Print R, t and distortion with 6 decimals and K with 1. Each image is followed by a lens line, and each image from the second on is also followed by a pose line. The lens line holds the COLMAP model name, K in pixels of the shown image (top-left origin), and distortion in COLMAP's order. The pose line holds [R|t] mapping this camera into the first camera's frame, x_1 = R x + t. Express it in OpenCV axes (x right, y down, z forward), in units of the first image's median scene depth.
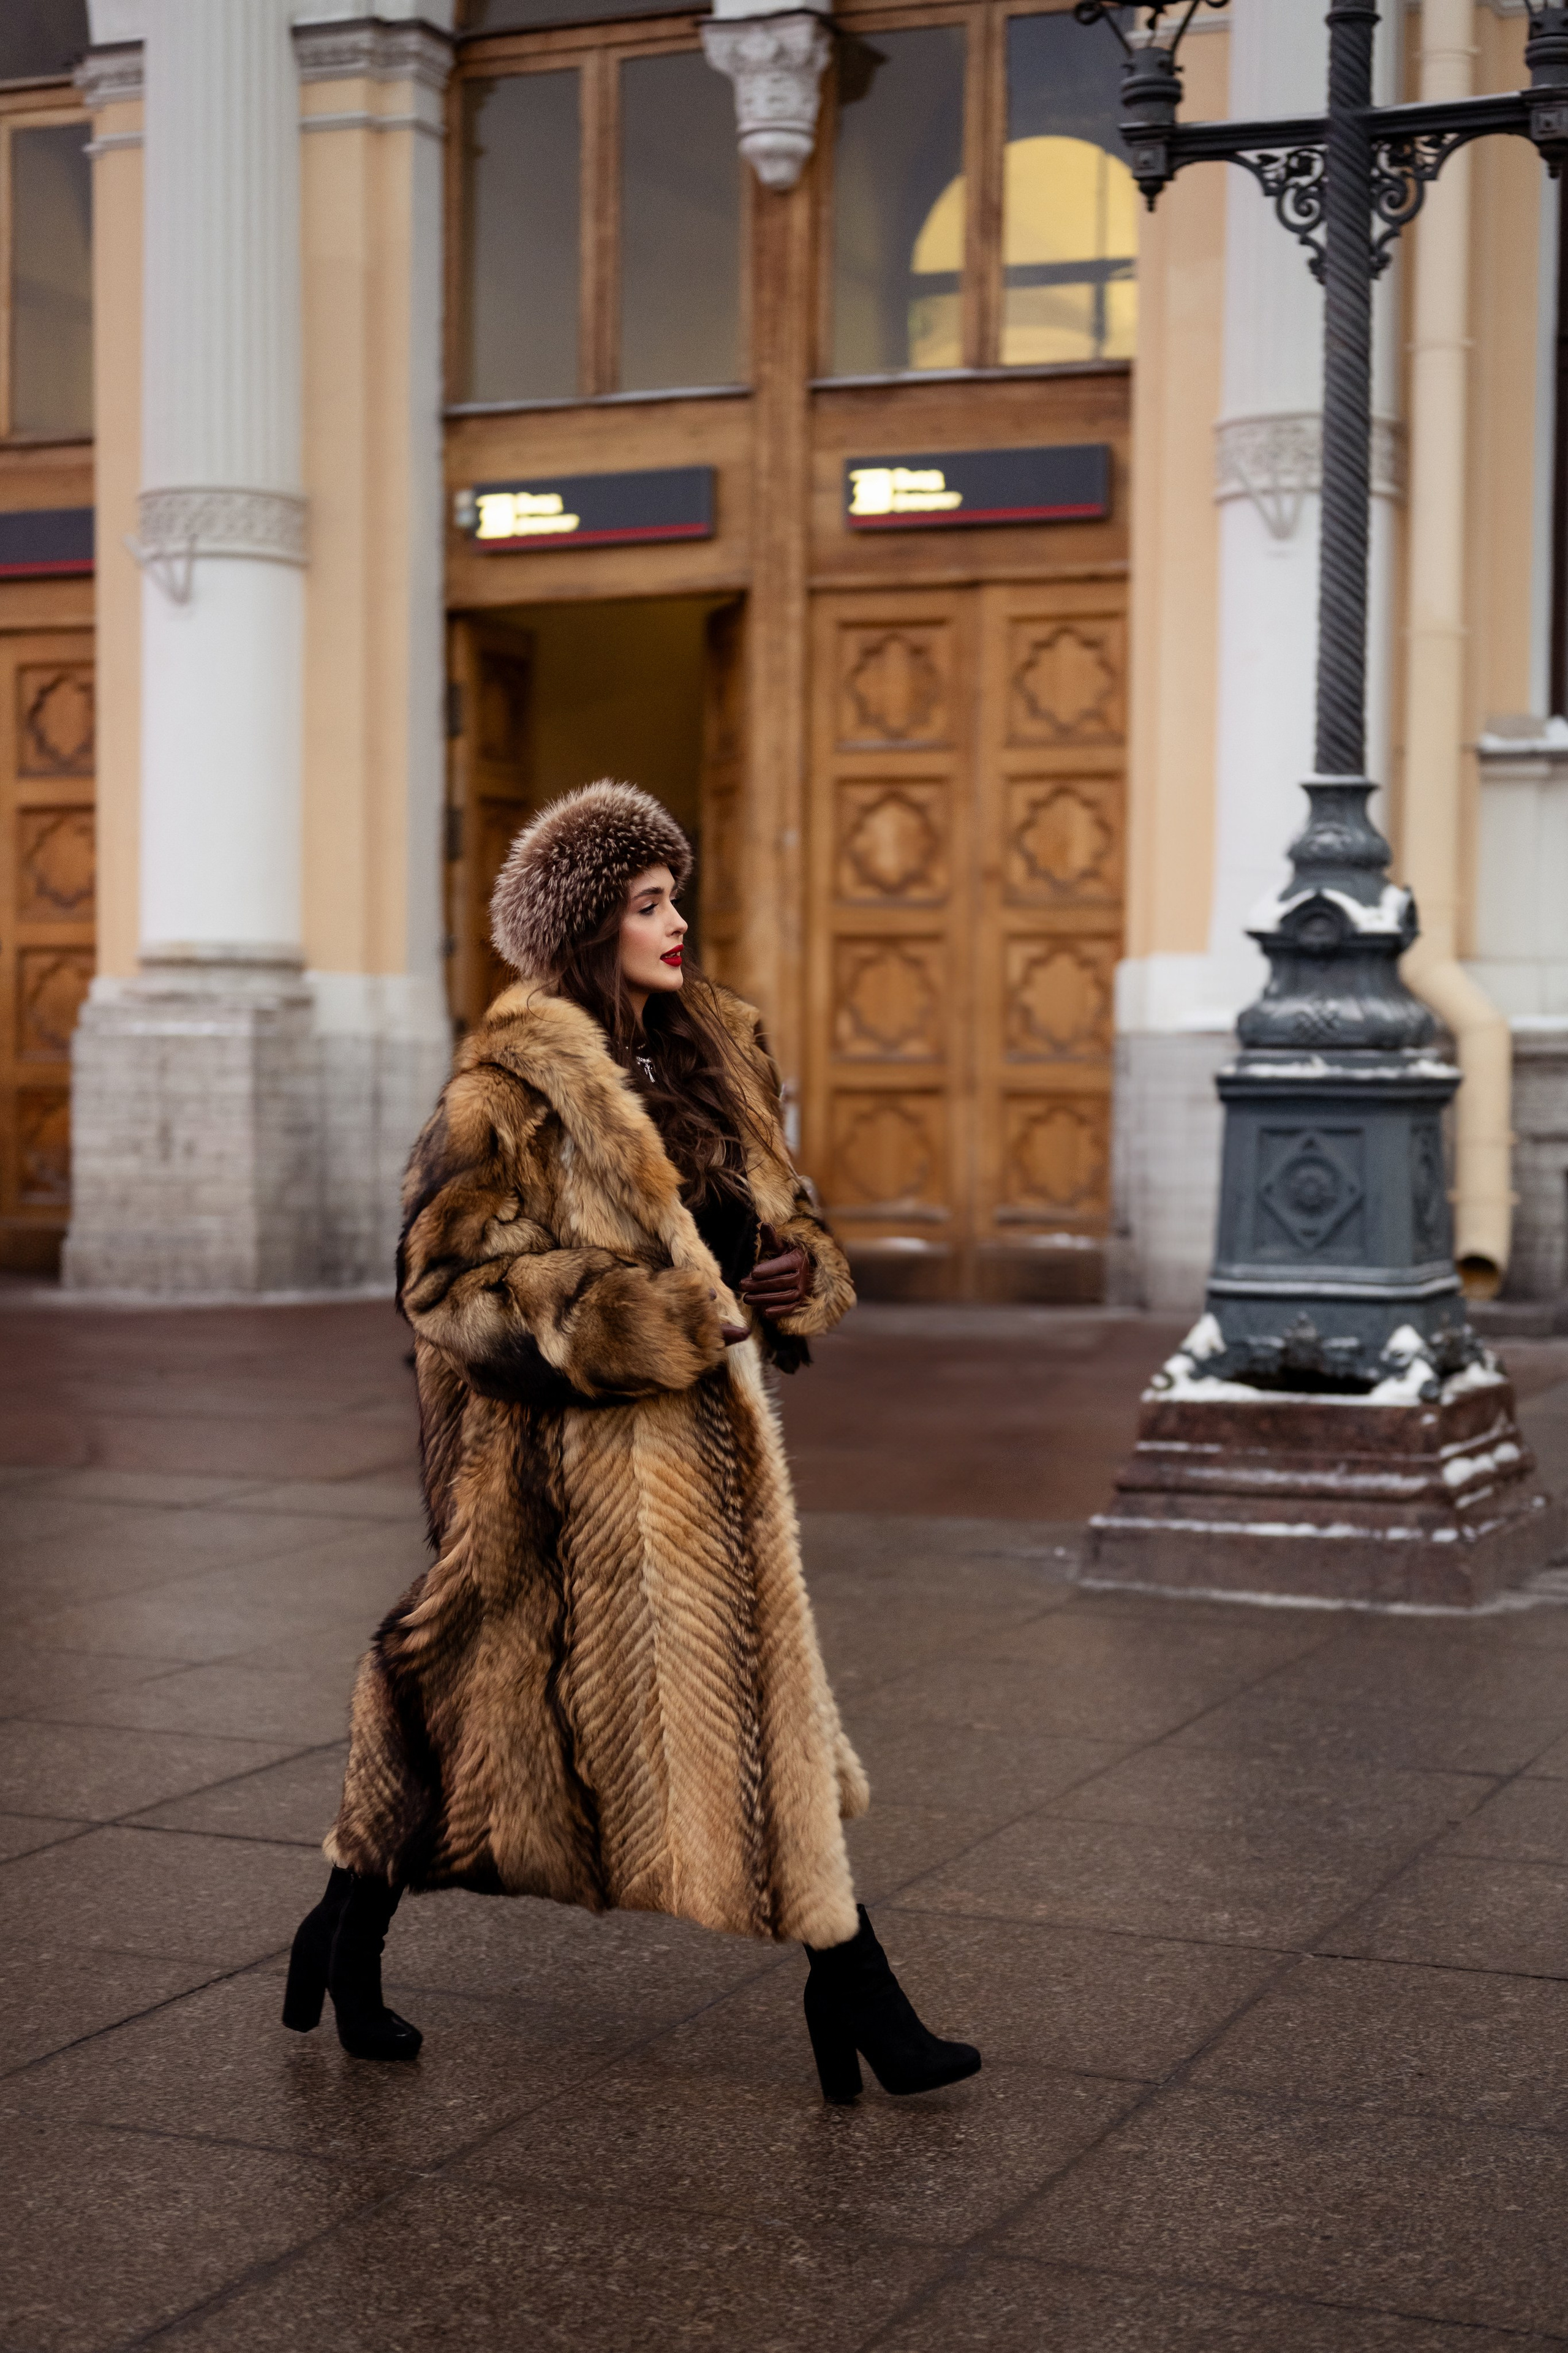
lens RADIAL K [[3767.4, 0, 901.5], [0, 3767.4, 1305.7], [0, 0, 1]] dist [0.003137, -0.021068]
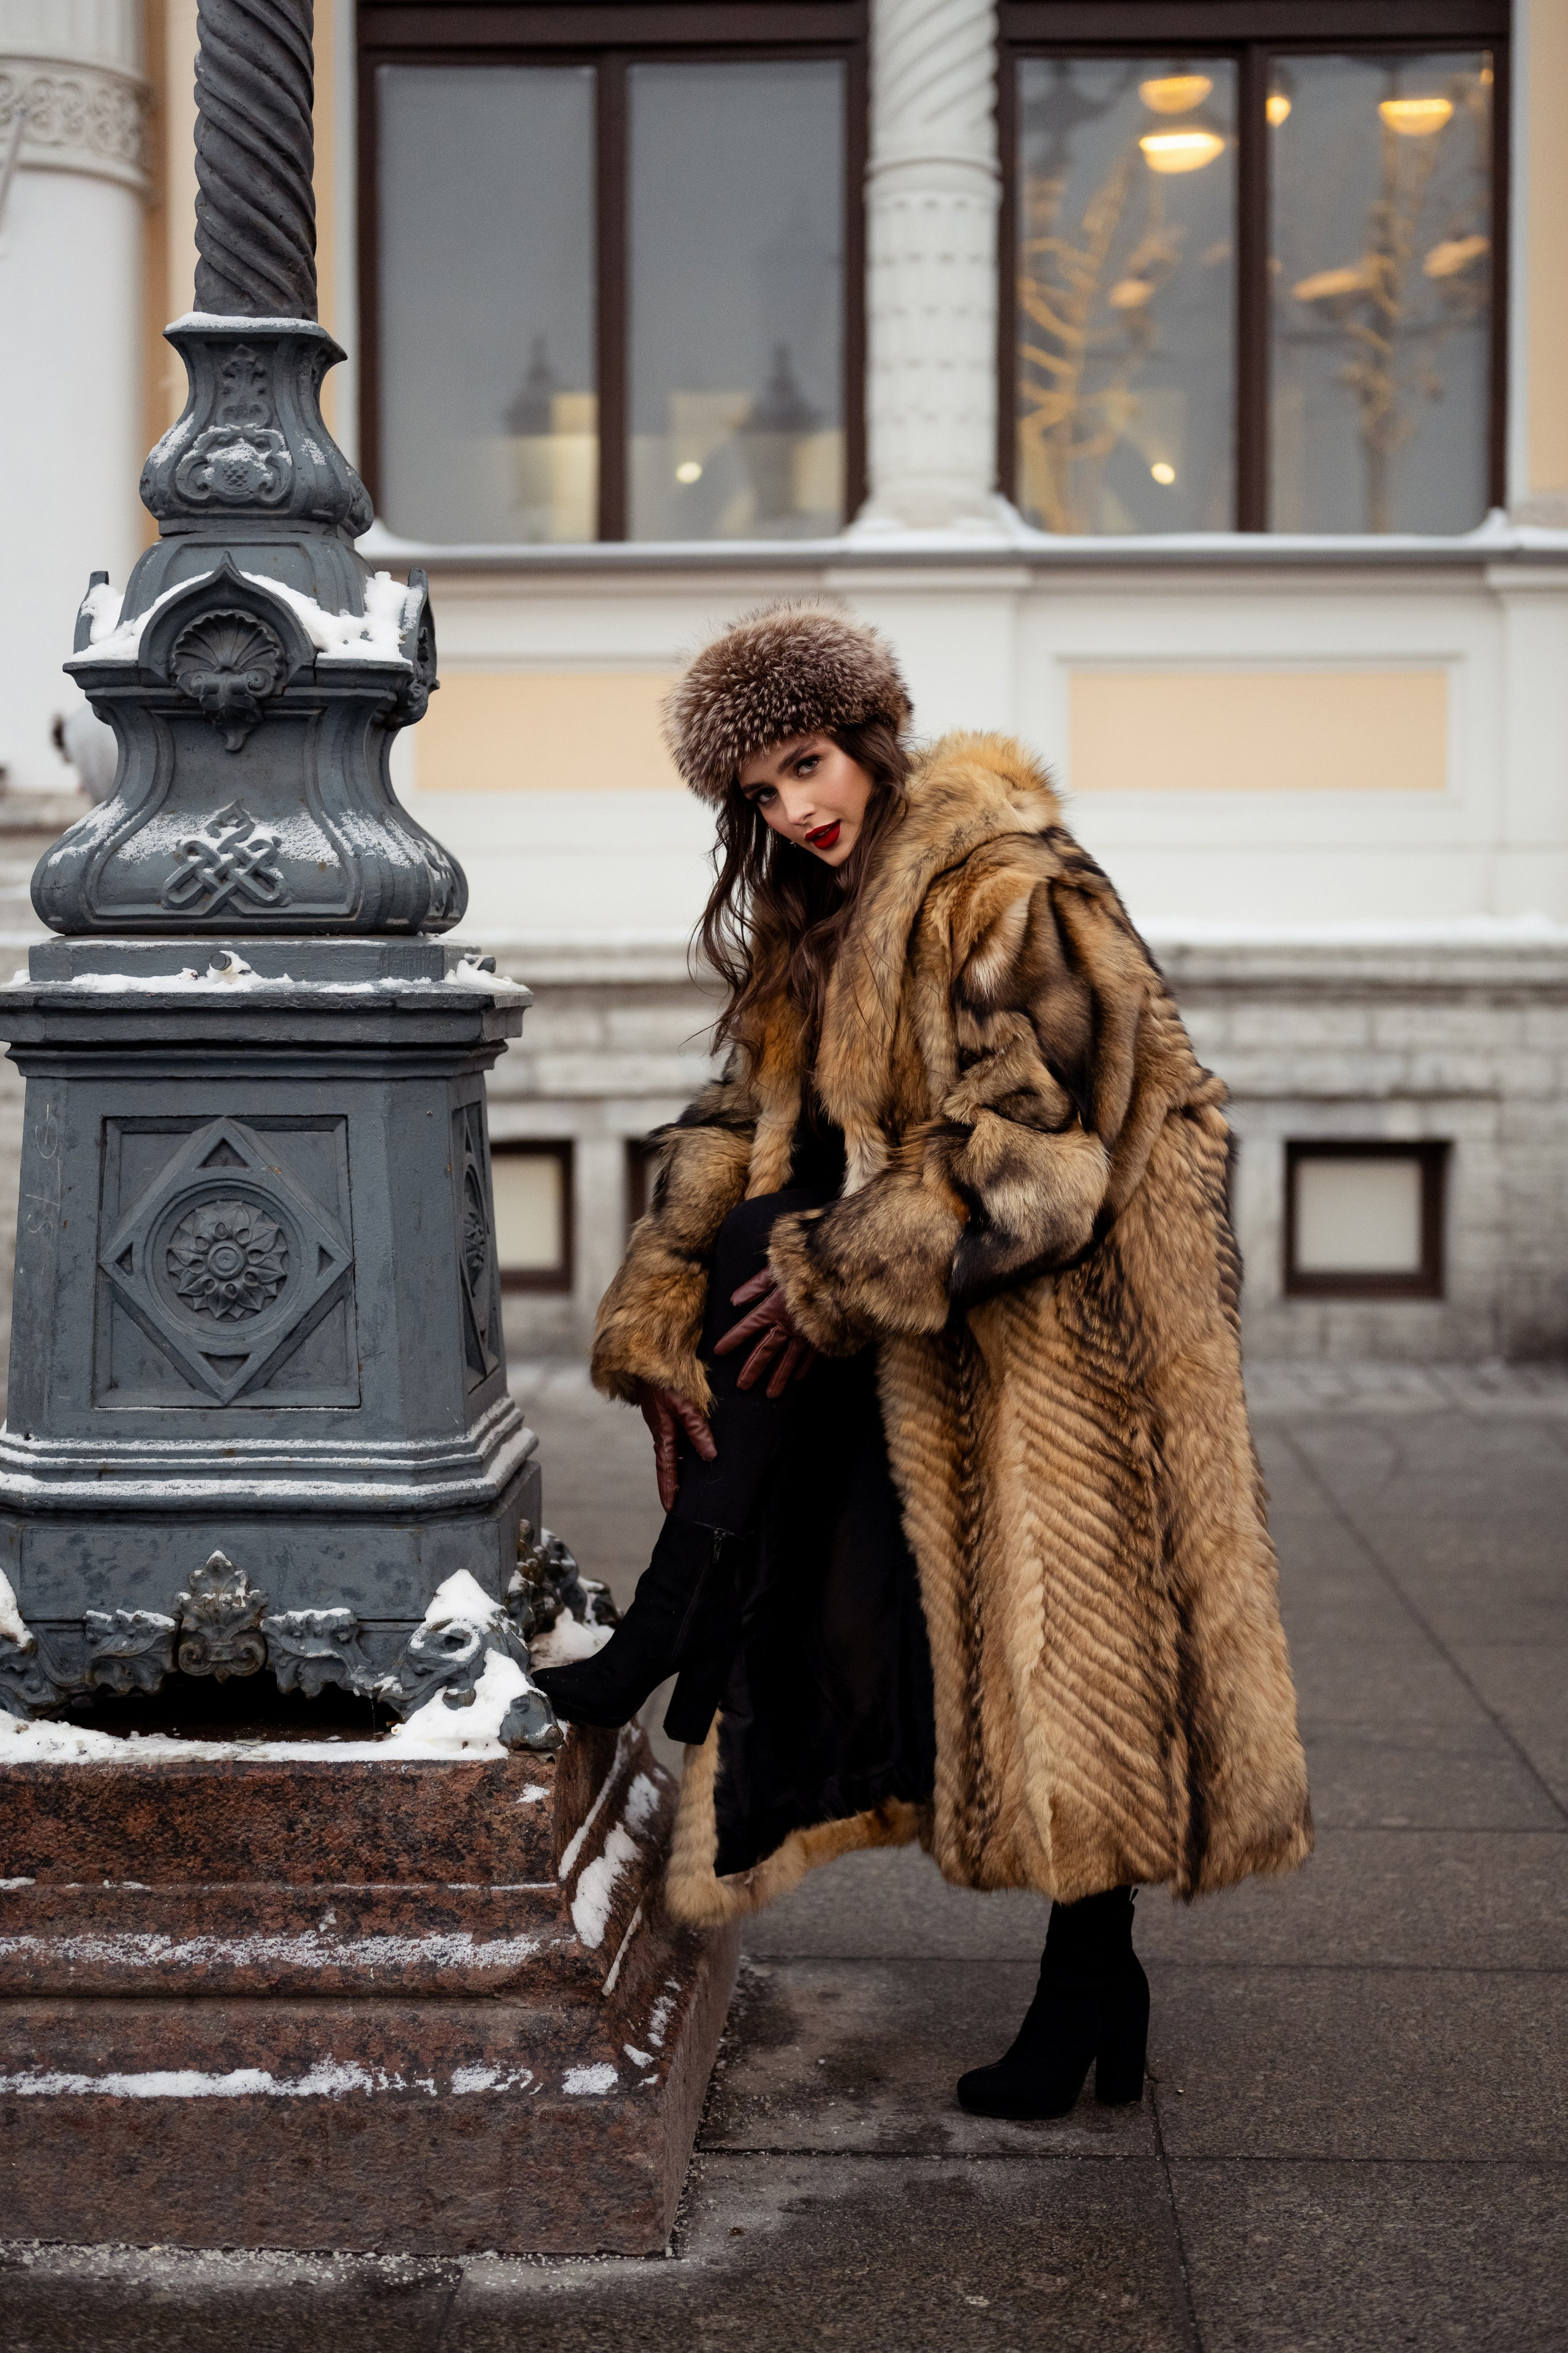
lens RADIAL K [[3520.0, 0, 784.0], [0, 3520.0, 1176.5], [0, 0, 1]] dist [0.006163, 0.072834]
pose [[0.940604, -0.021621, 0.338816, 0.016533], [0.027309, 0.999555, -0.012029, -0.017176], [-0.338405, 0.020567, 0.940776, 0.307044]]
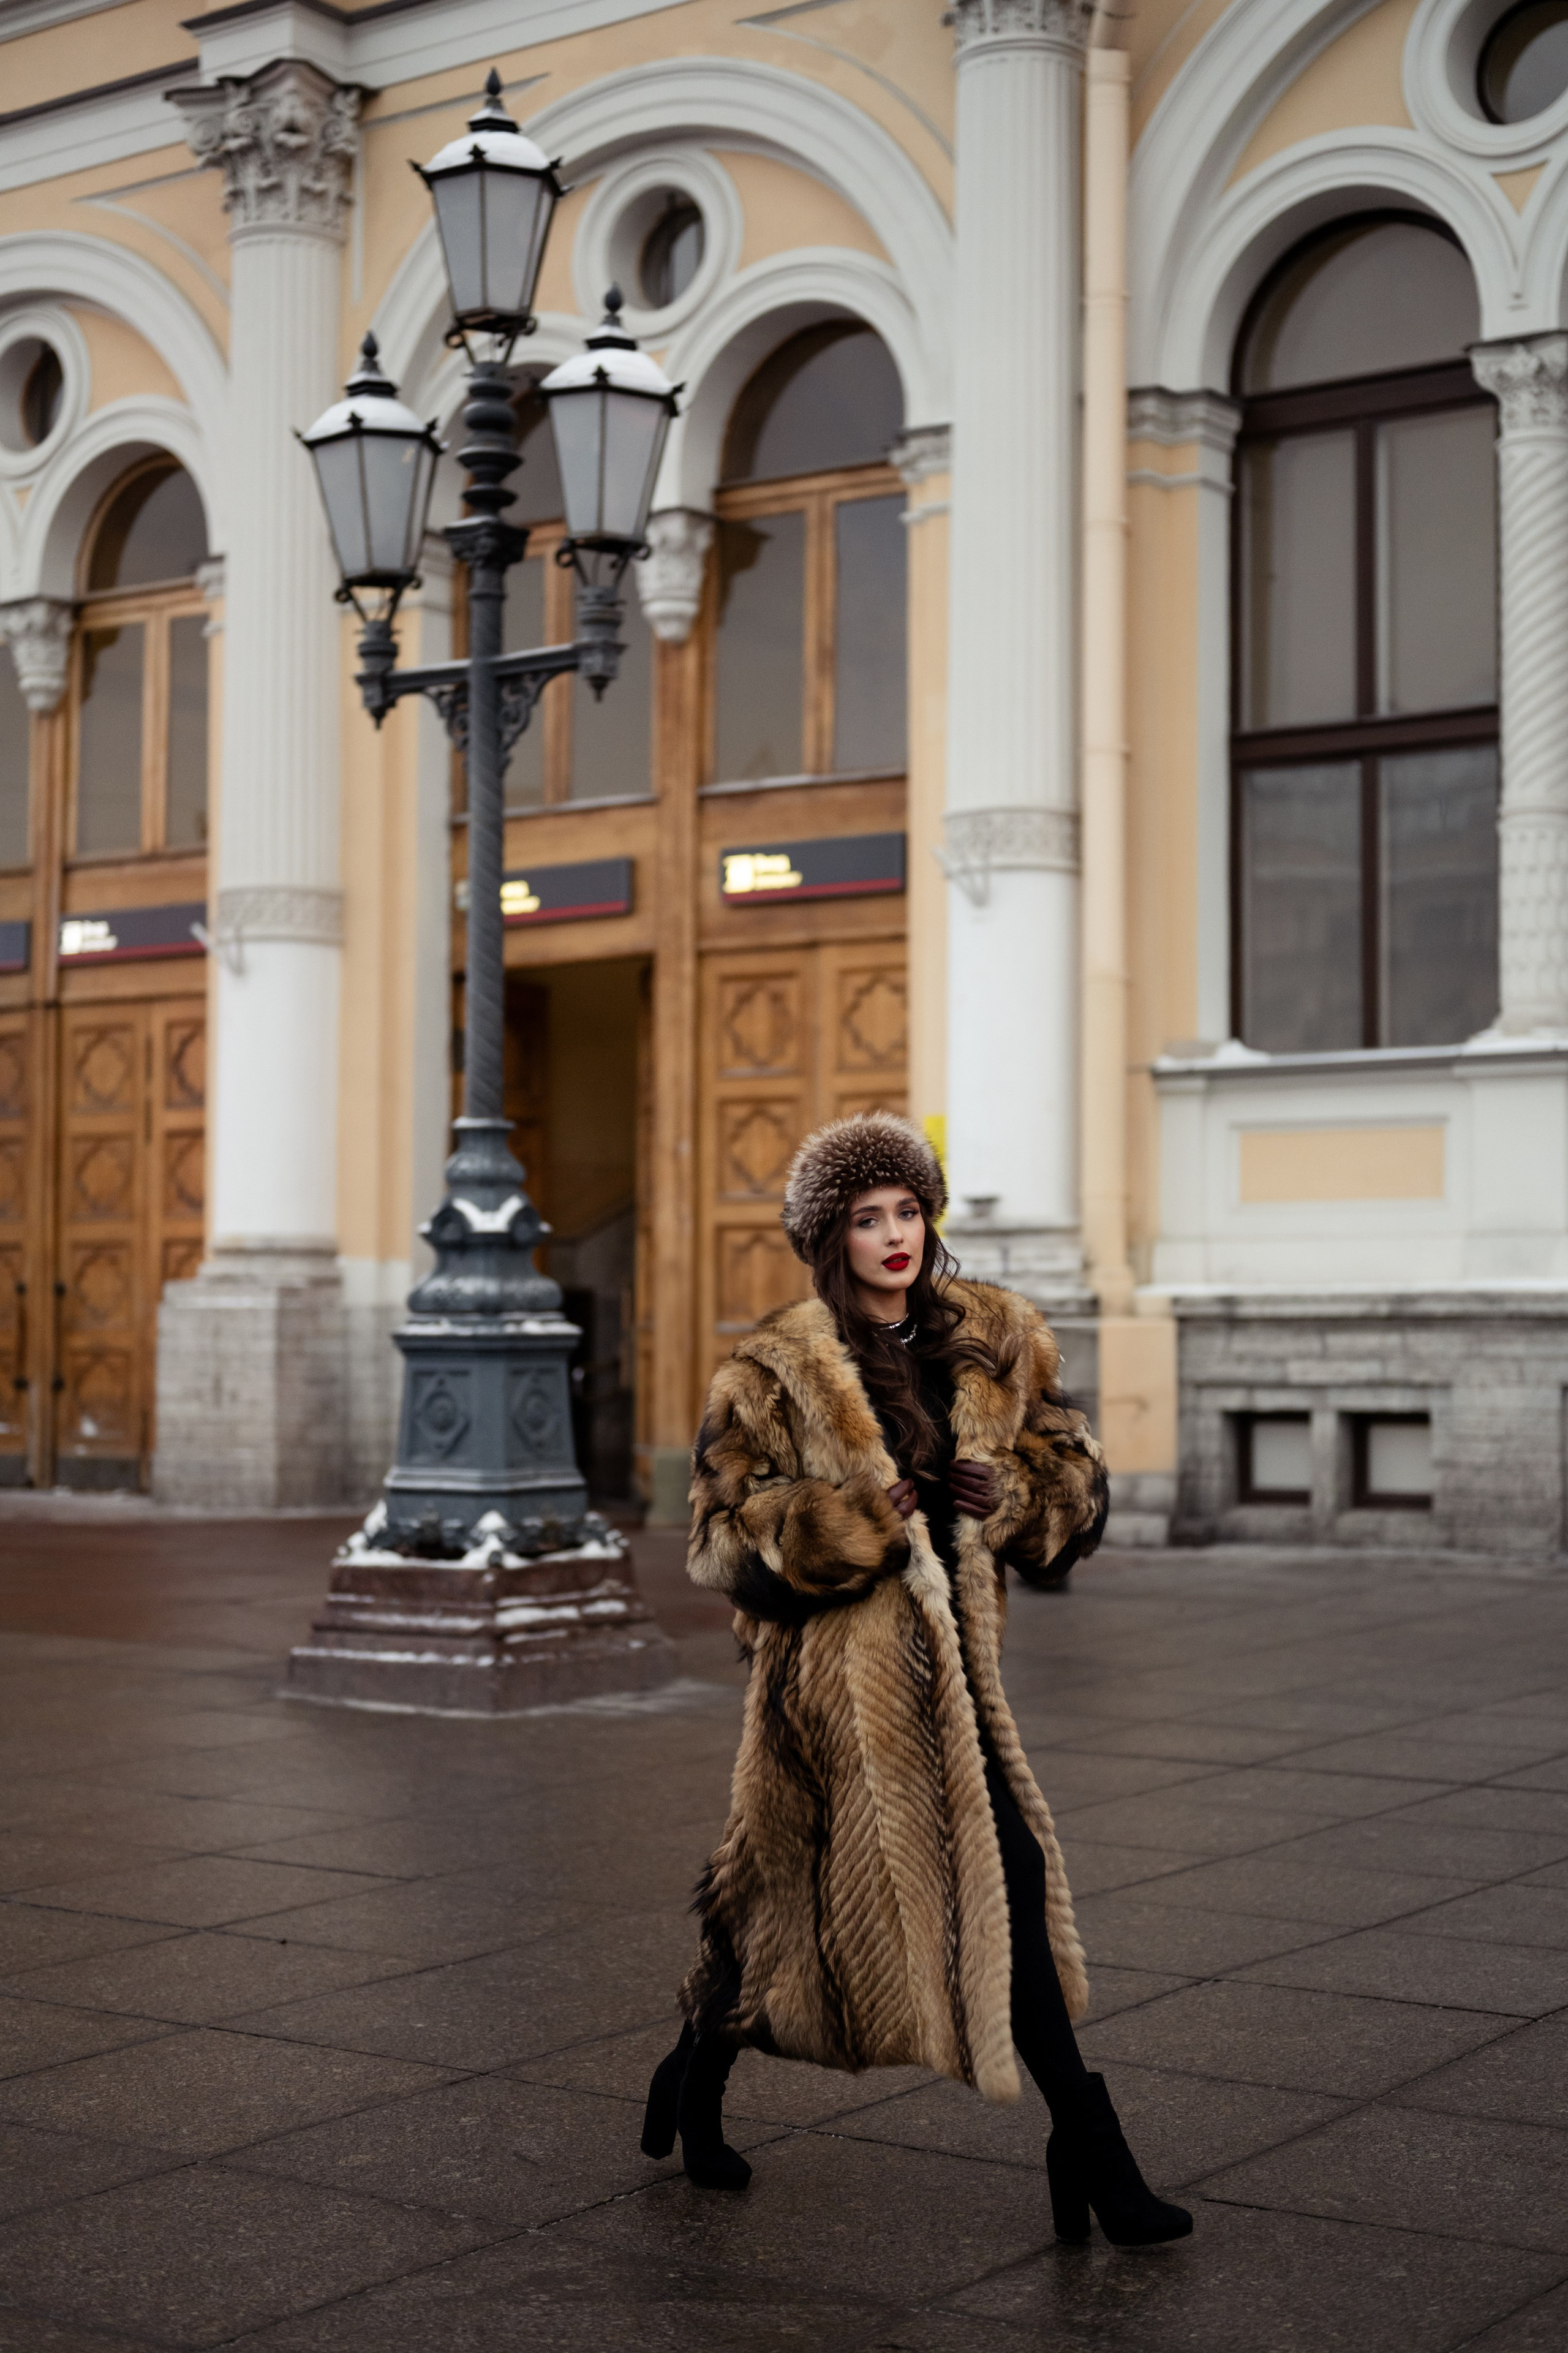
lens RADIAL K [[3520.0, 0, 784.0], [0, 3520.0, 1176.5], [0, 0, 1]] dist [0.006163, 0.072834]
pose [[0.973546, -0.015598, -0.227957, 0.273087], [-0.008978, 0.994285, -0.106379, 0.009966], [0.228313, 0.105611, 0.967843, -0.126861]]
